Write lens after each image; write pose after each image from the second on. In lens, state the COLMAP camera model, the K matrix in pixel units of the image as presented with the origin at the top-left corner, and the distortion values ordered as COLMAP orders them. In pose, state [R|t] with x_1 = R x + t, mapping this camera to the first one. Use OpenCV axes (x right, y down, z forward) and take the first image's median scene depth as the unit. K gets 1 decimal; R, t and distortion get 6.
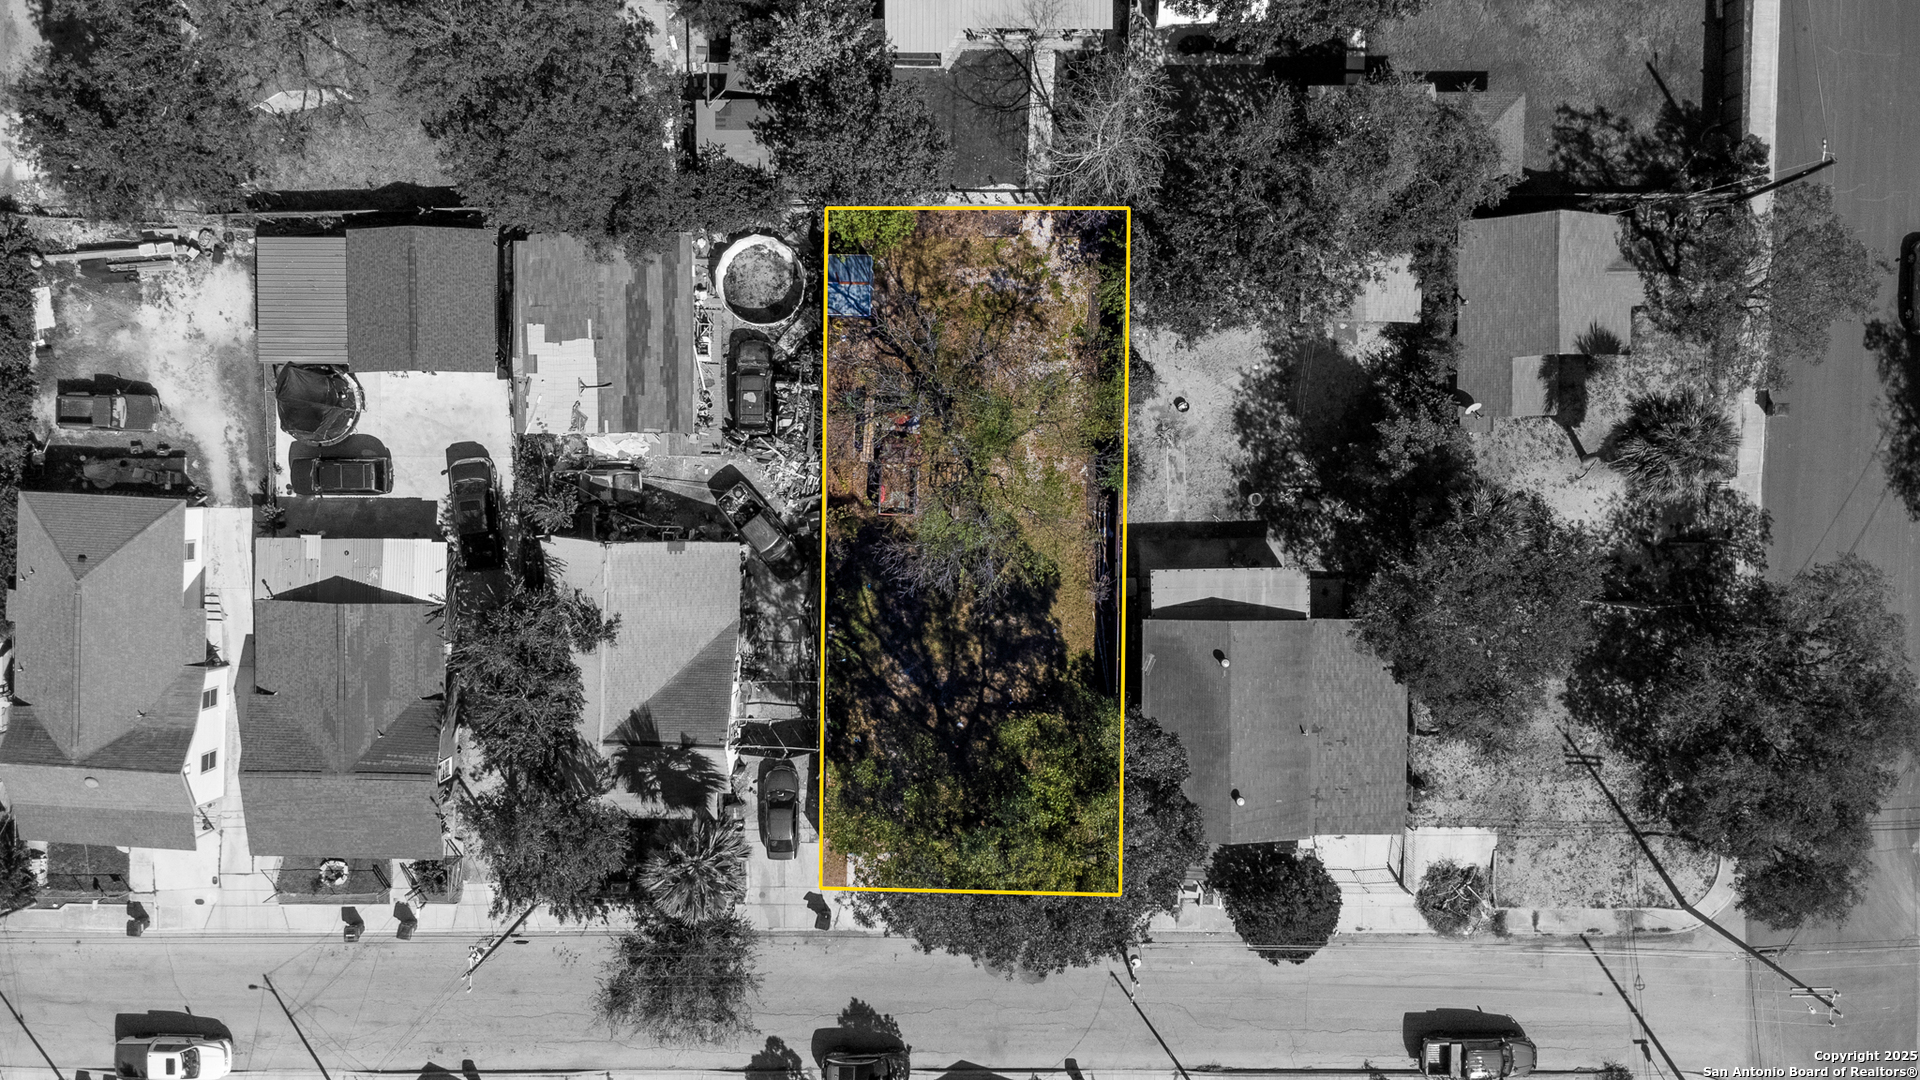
lens RADIAL K [[1403.3, 0, 944.1], [0, 1403.3, 534.4], [0, 0, 1]] dist [0.045859, -0.068967]
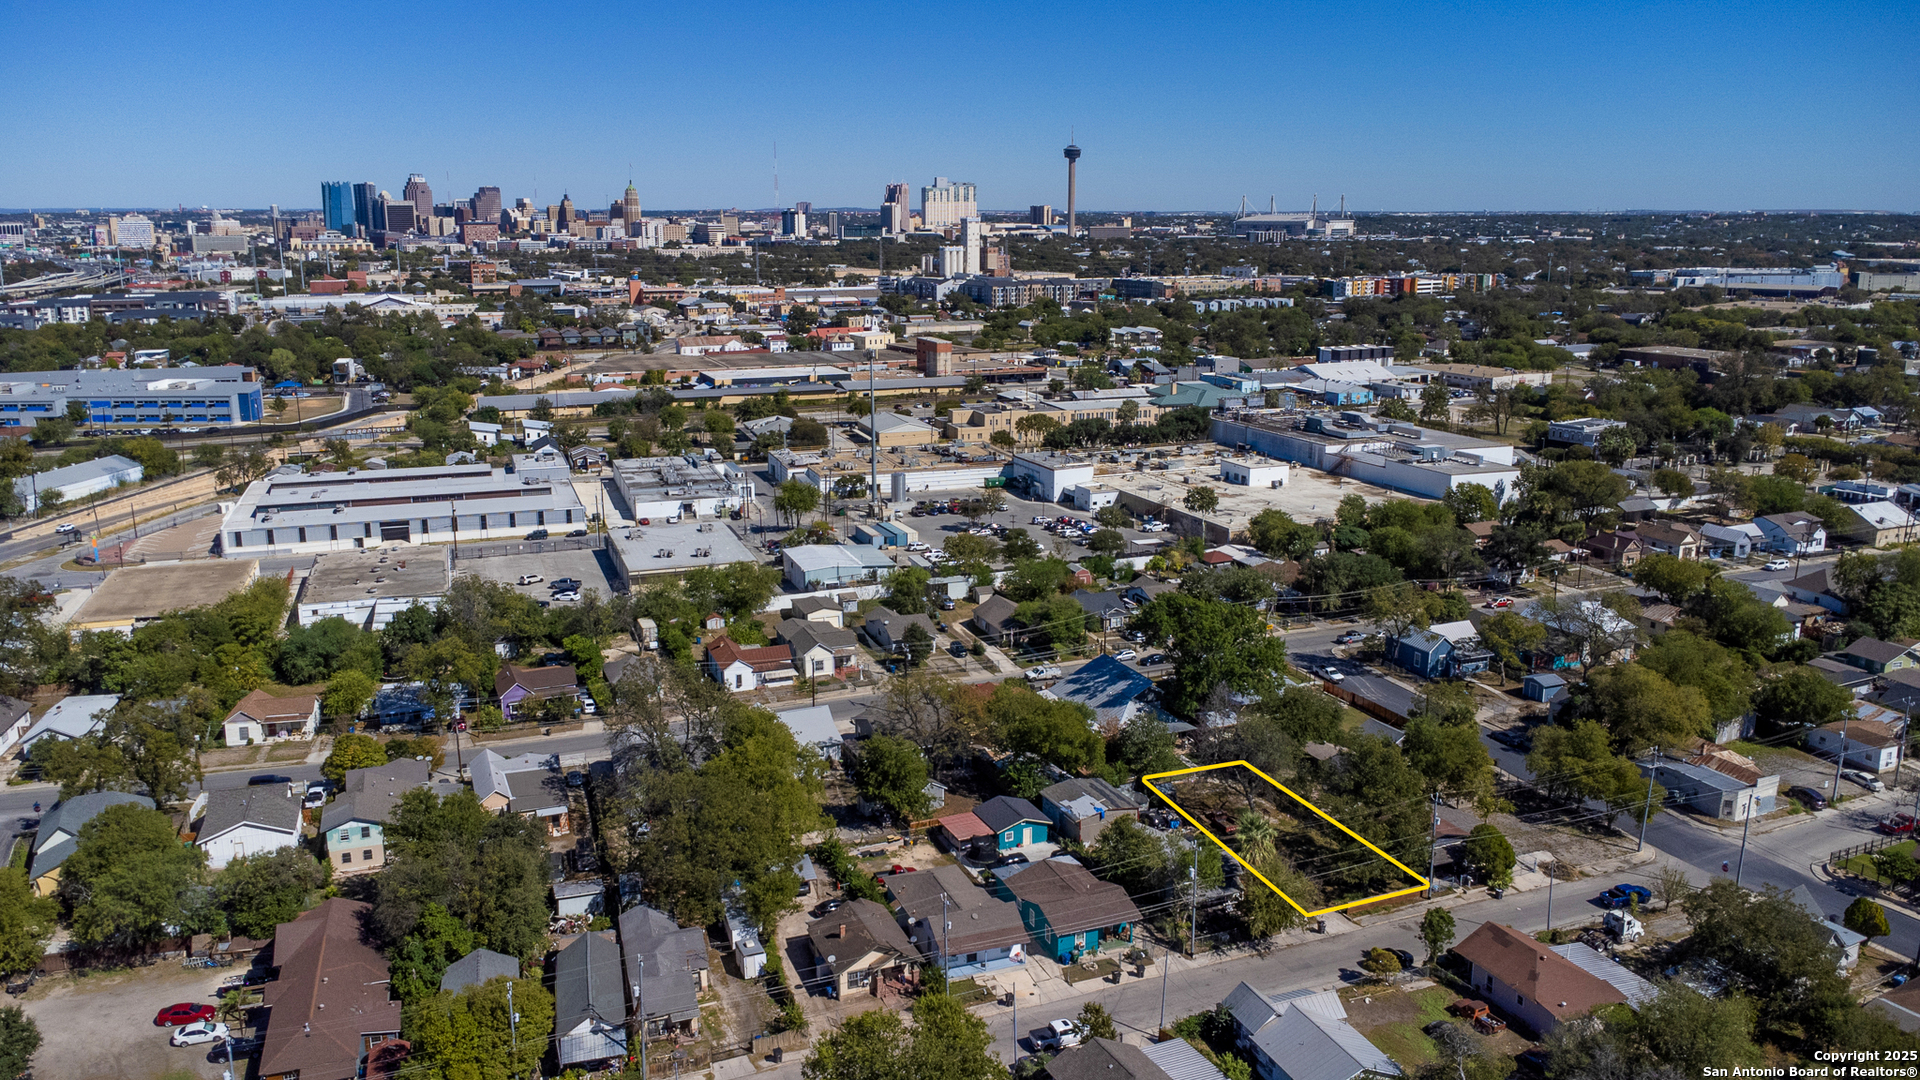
lens RADIAL K [[1403.3, 0, 944.1], [0, 1403.3, 534.4], [0, 0, 1]] dist [0.045859, -0.068967]
pose [[0.917271, -0.091570, 0.387593, -1.283387], [0.397998, 0.175271, -0.900487, 1.743764], [0.014523, 0.980252, 0.197216, 0.073467]]
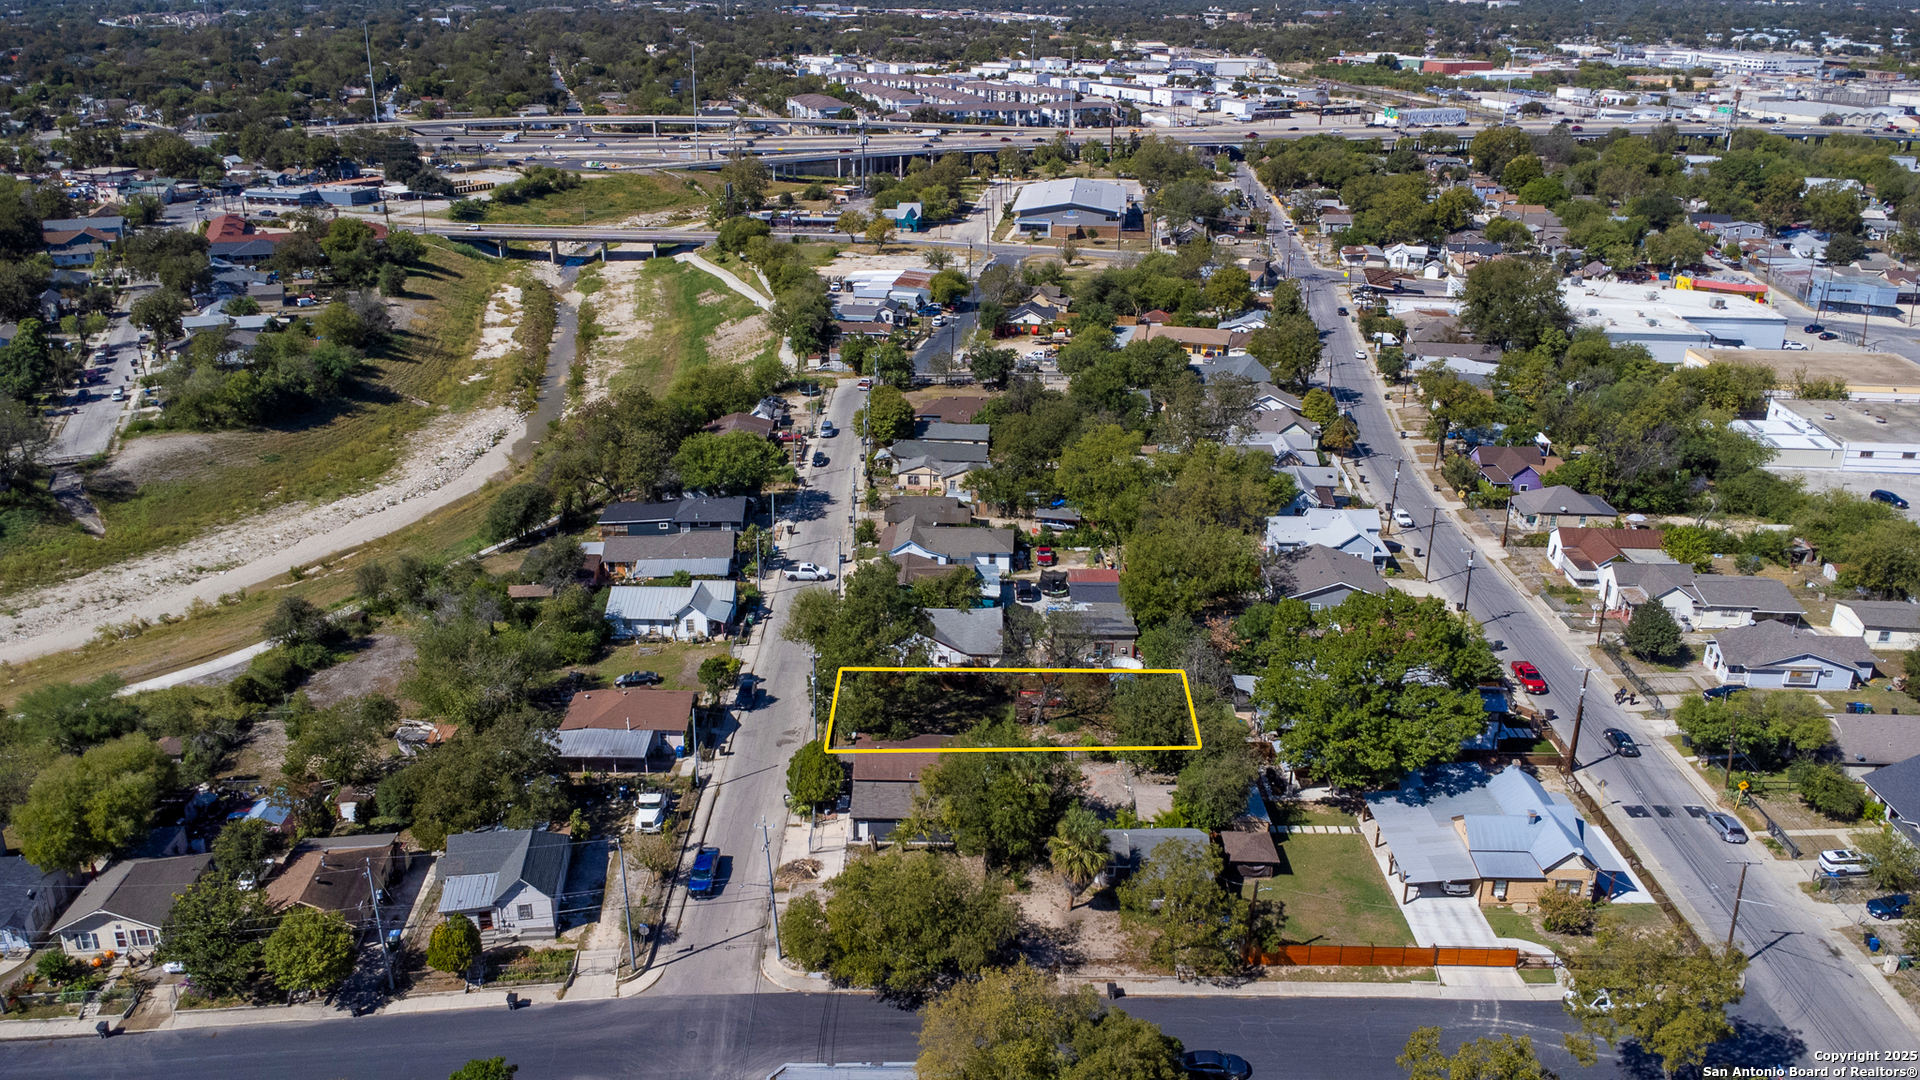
lens RADIAL K [[1431.2, 0, 946.8], [0, 1431.2, 541.0], [0, 0, 1]] dist [0.007121, 0.002162]
pose [[-0.005100, 0.369302, -0.929295, 1.802779], [-0.999283, -0.036739, -0.009116, 0.115791], [-0.037508, 0.928583, 0.369225, 0.017005]]
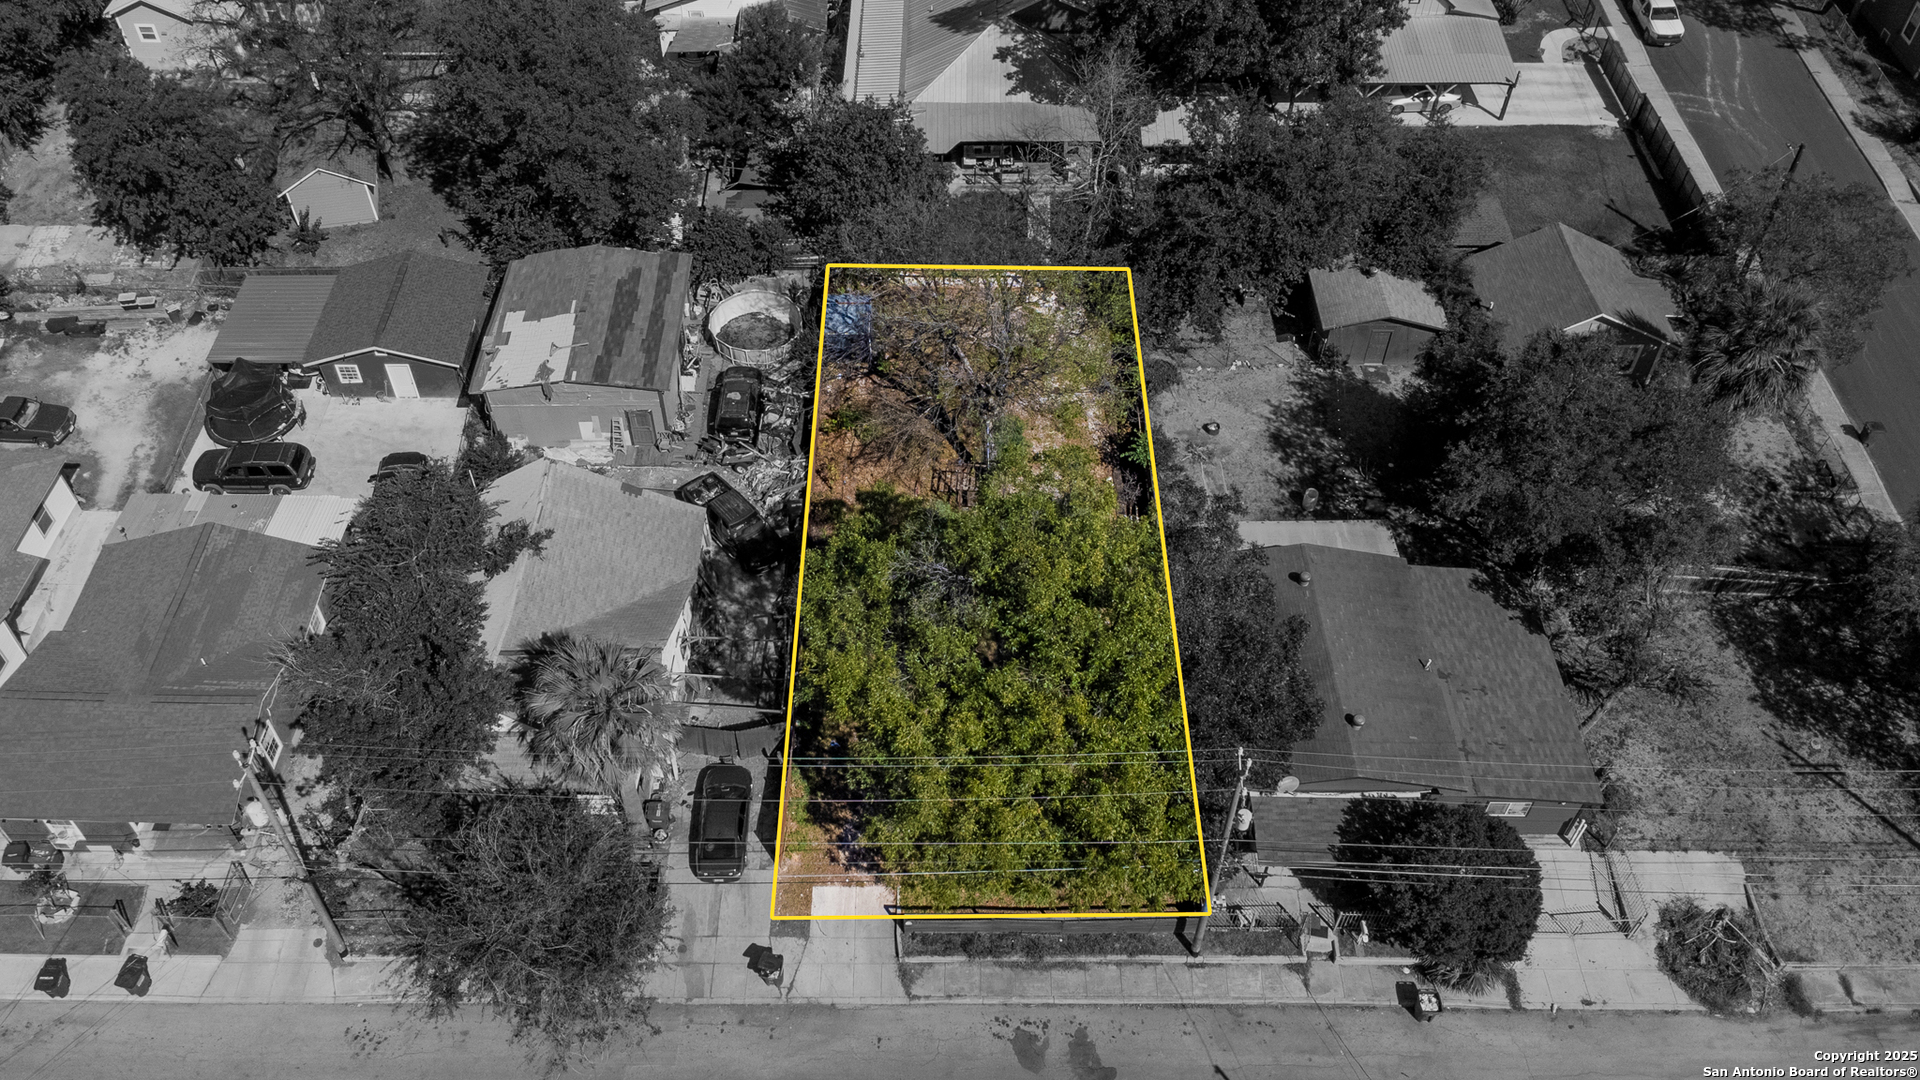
lens RADIAL K [[1507.7, 0, 937.2], [0, 1507.7, 501.6], [0, 0, 1]] dist [0.049942, -0.068742]
pose [[0.999977, -0.000079, 0.006852, -0.012833], [0.004866, 0.712297, -0.701861, 0.619954], [-0.004825, 0.701878, 0.712281, 0.341413]]
